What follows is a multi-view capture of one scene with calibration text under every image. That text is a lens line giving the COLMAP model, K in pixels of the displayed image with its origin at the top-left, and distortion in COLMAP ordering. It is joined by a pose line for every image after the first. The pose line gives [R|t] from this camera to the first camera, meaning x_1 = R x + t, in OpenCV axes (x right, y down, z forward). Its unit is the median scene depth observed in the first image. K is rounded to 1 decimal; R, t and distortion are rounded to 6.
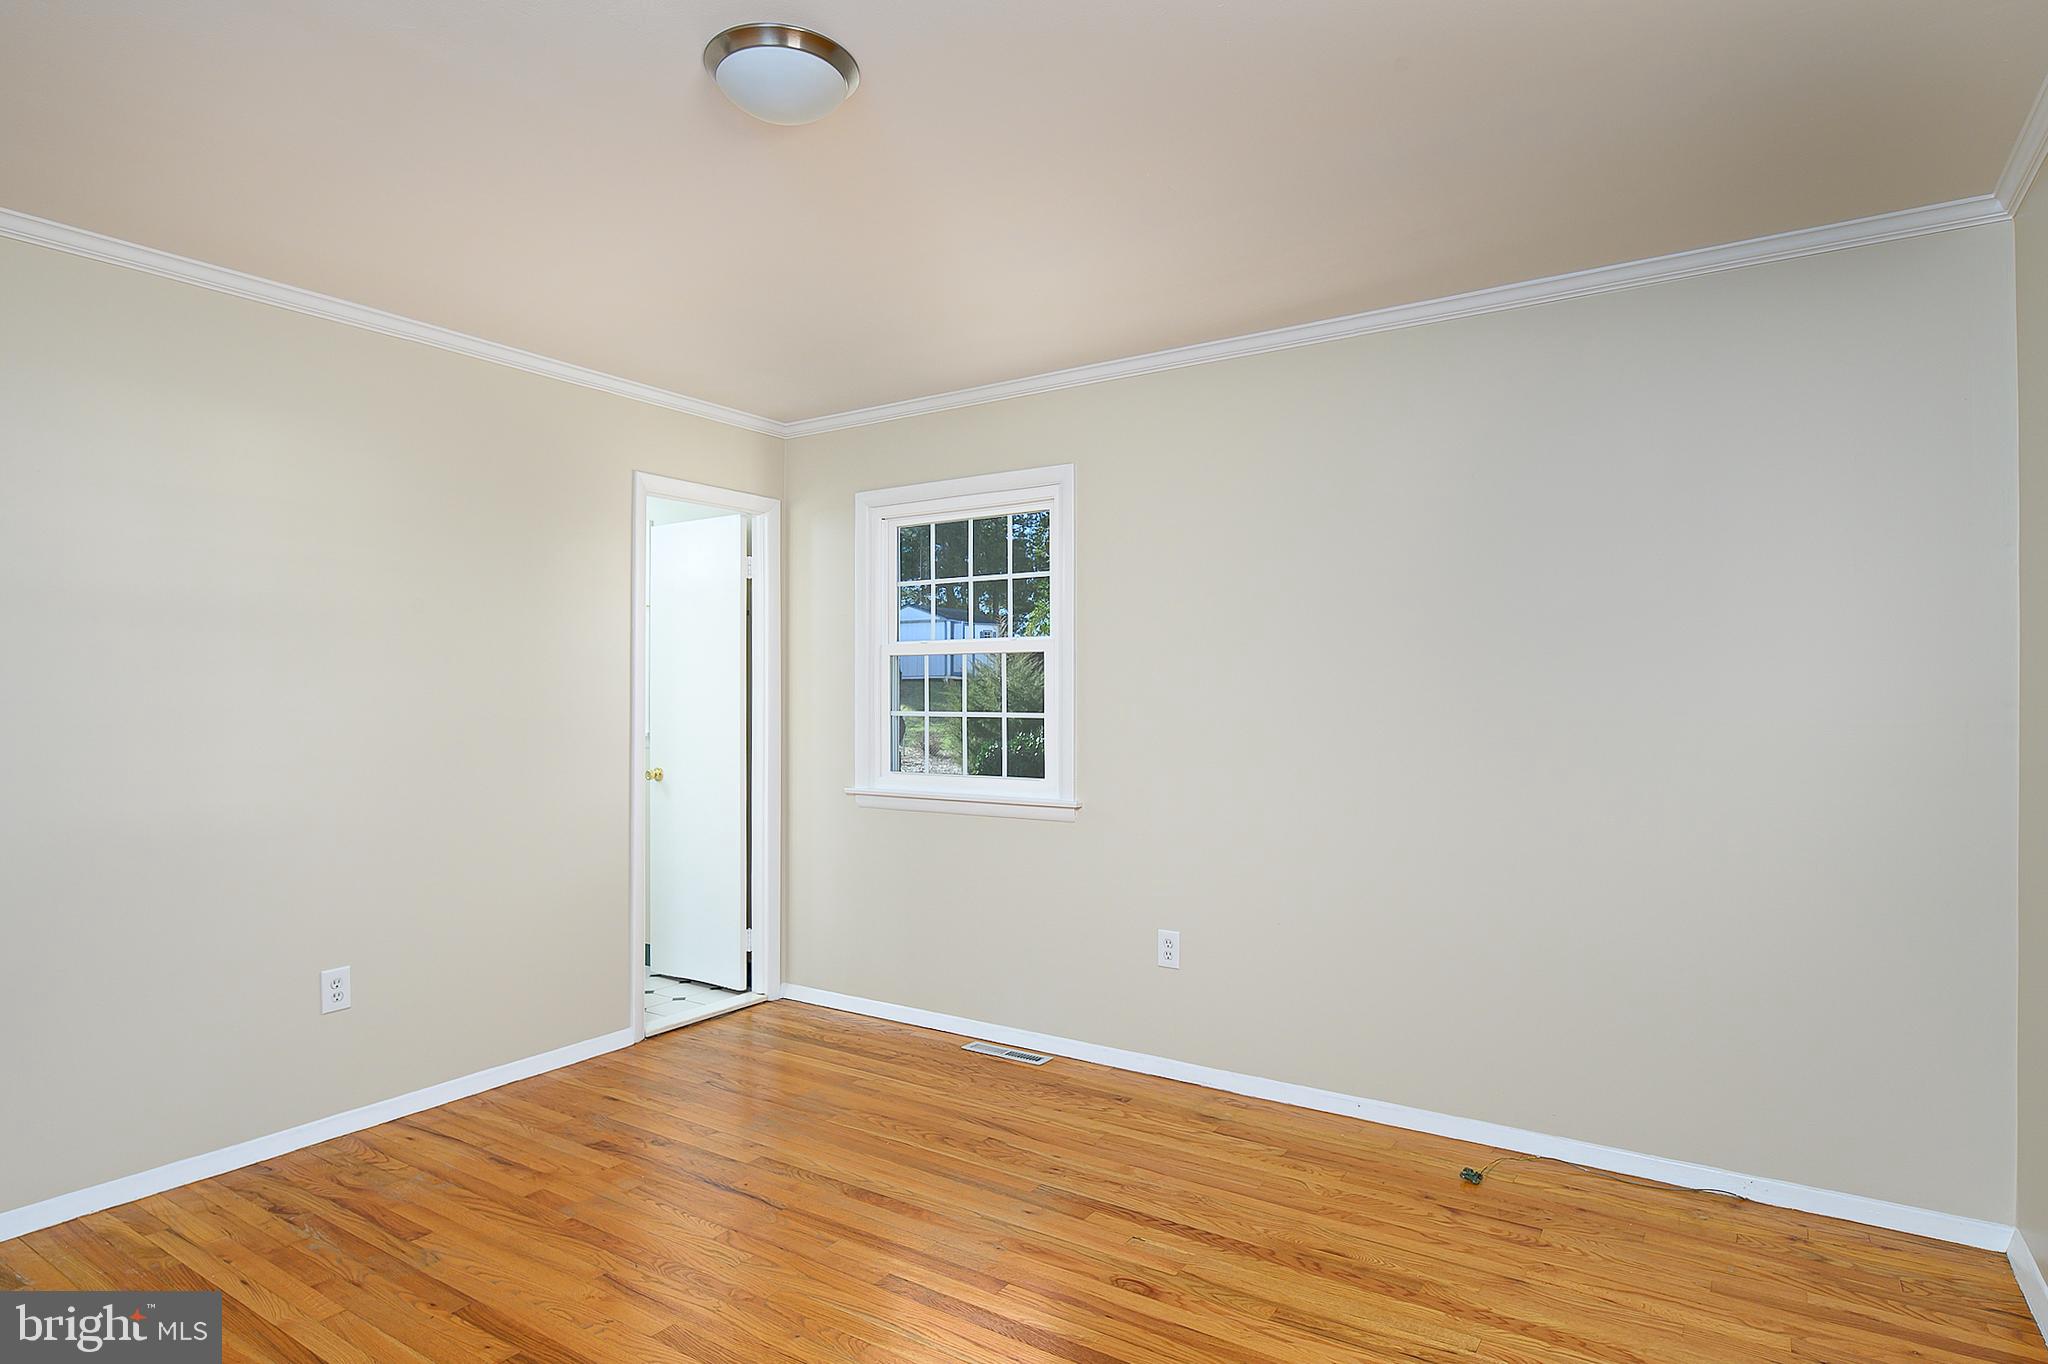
lens RADIAL K [[1139.6, 0, 1024.0], [0, 1139.6, 682.0], [0, 0, 1]] dist [-0.002498, -0.001369]
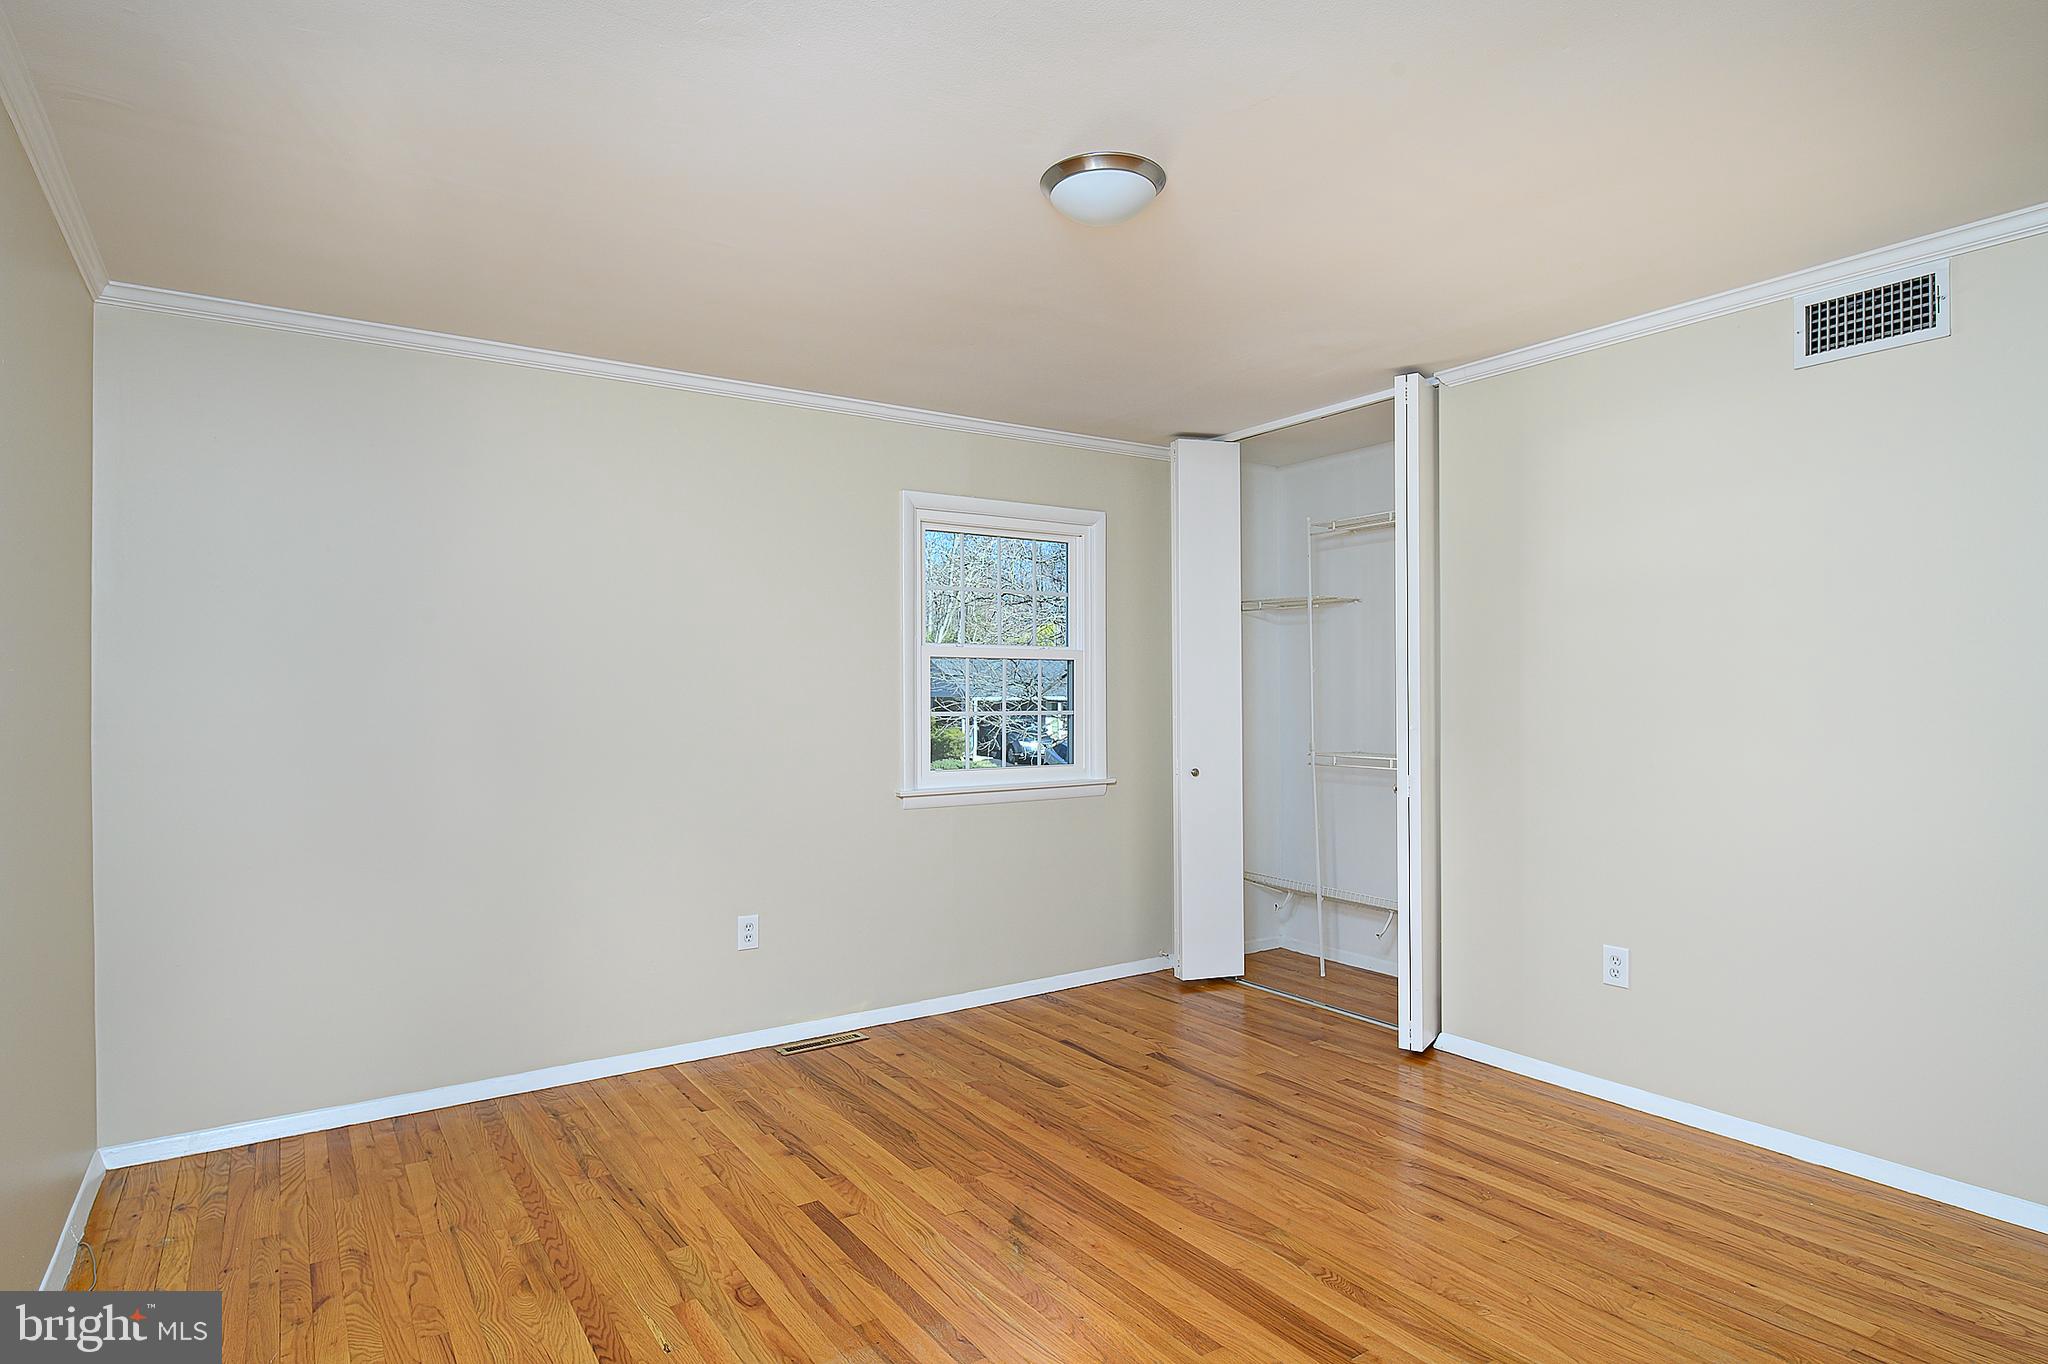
lens RADIAL K [[1106.5, 0, 1024.0], [0, 1106.5, 682.0], [0, 0, 1]] dist [-0.003125, -0.001036]
pose [[-0.928747, 0.013673, 0.370461, -0.344628], [0.006201, 0.999753, -0.021352, 0.017782], [-0.370662, -0.017533, -0.928602, 1.285799]]
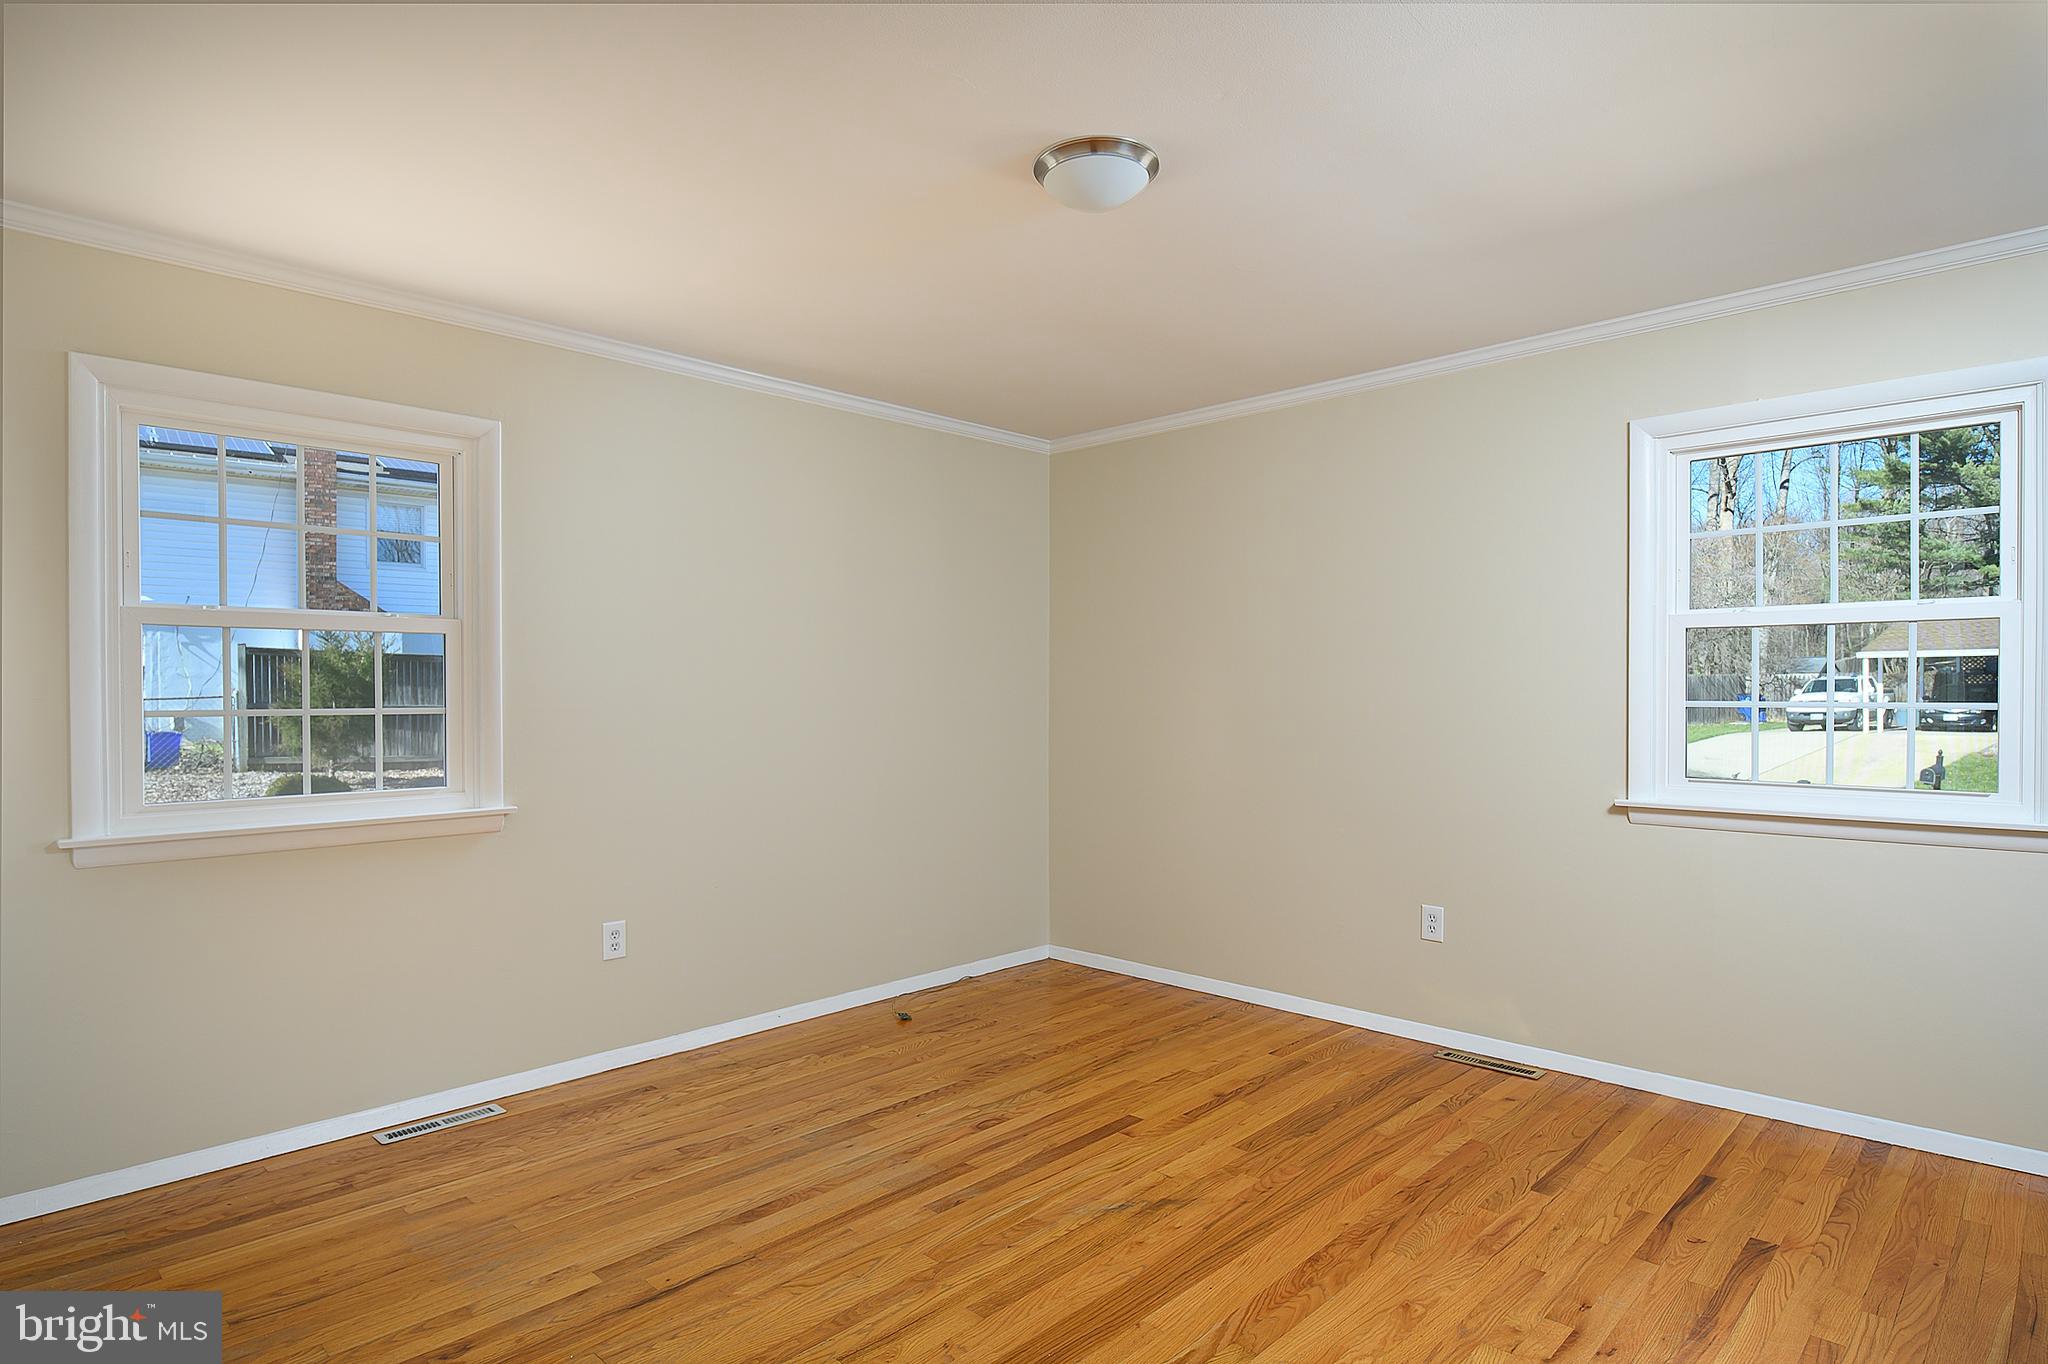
lens RADIAL K [[1106.5, 0, 1024.0], [0, 1106.5, 682.0], [0, 0, 1]] dist [-0.003125, -0.001036]
pose [[0.167271, 0.010675, 0.985853, -0.843074], [-0.005768, 0.999935, -0.009849, 0.017873], [-0.985894, -0.004039, 0.167322, 0.531156]]
